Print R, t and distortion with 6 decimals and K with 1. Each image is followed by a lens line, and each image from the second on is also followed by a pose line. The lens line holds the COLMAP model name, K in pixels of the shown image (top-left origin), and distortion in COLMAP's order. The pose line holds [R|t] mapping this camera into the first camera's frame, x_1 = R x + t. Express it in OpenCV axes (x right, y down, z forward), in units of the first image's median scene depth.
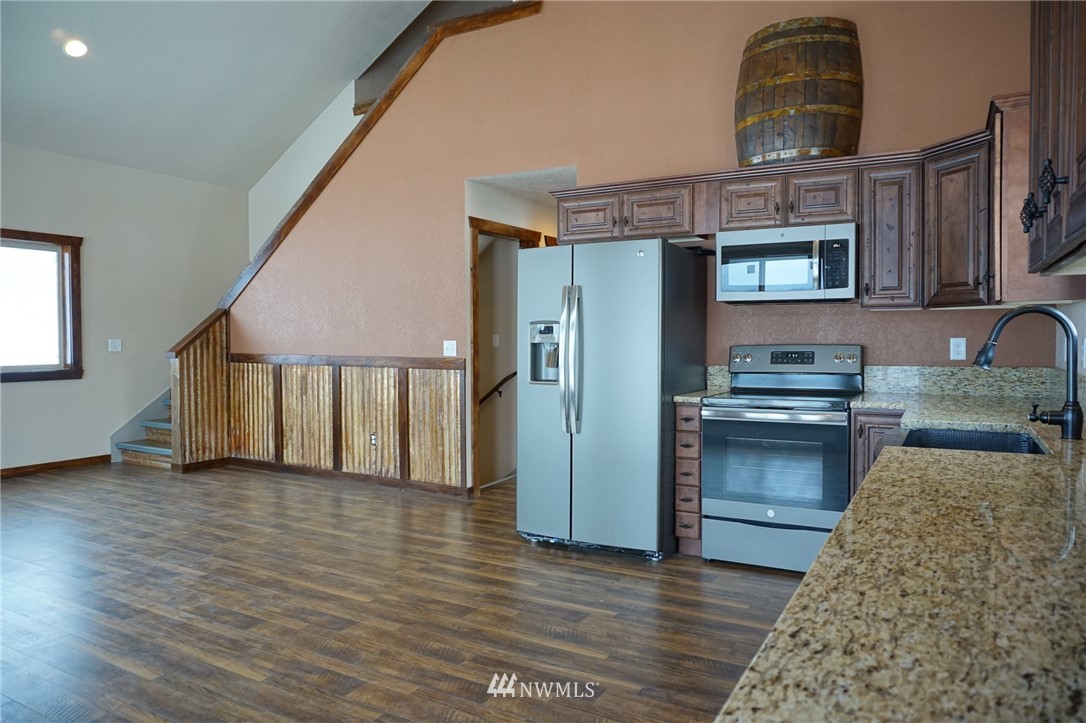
lens RADIAL K [[722.2, 0, 541.5], [0, 722.2, 361.9], [0, 0, 1]] dist [-0.039958, 0.020325]
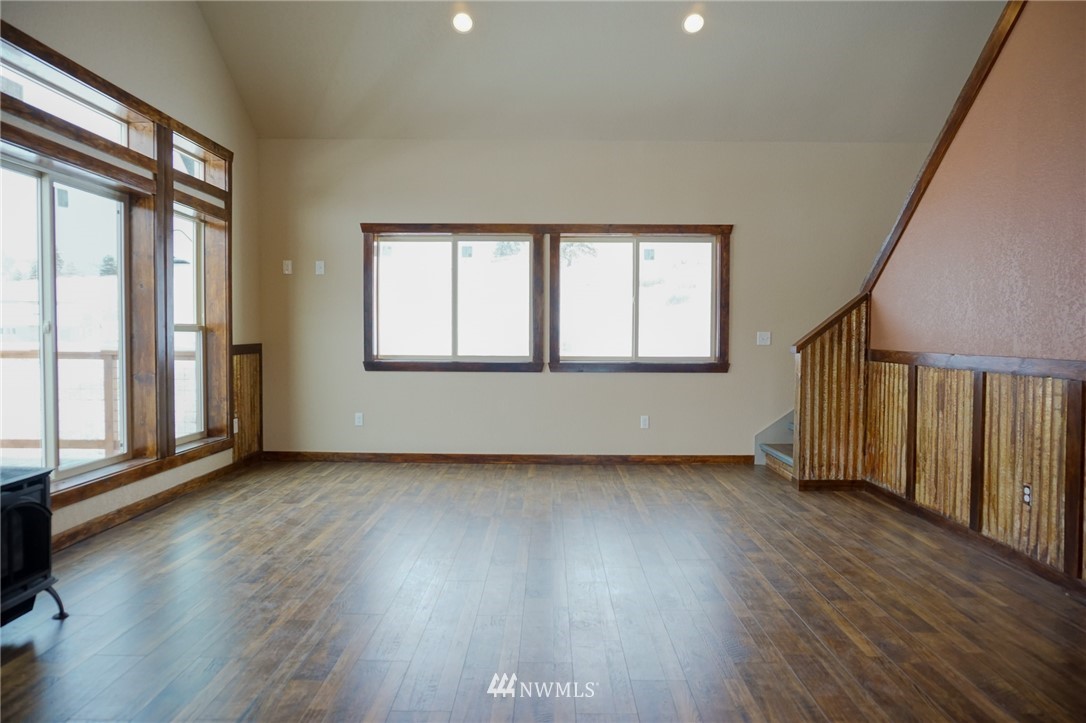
lens RADIAL K [[722.2, 0, 543.2], [0, 722.2, 362.8], [0, 0, 1]] dist [-0.039958, 0.020325]
pose [[0.499042, 0.035570, -0.865848, 0.072612], [-0.031709, 0.999238, 0.022774, -0.003926], [0.865998, 0.016090, 0.499789, 0.314449]]
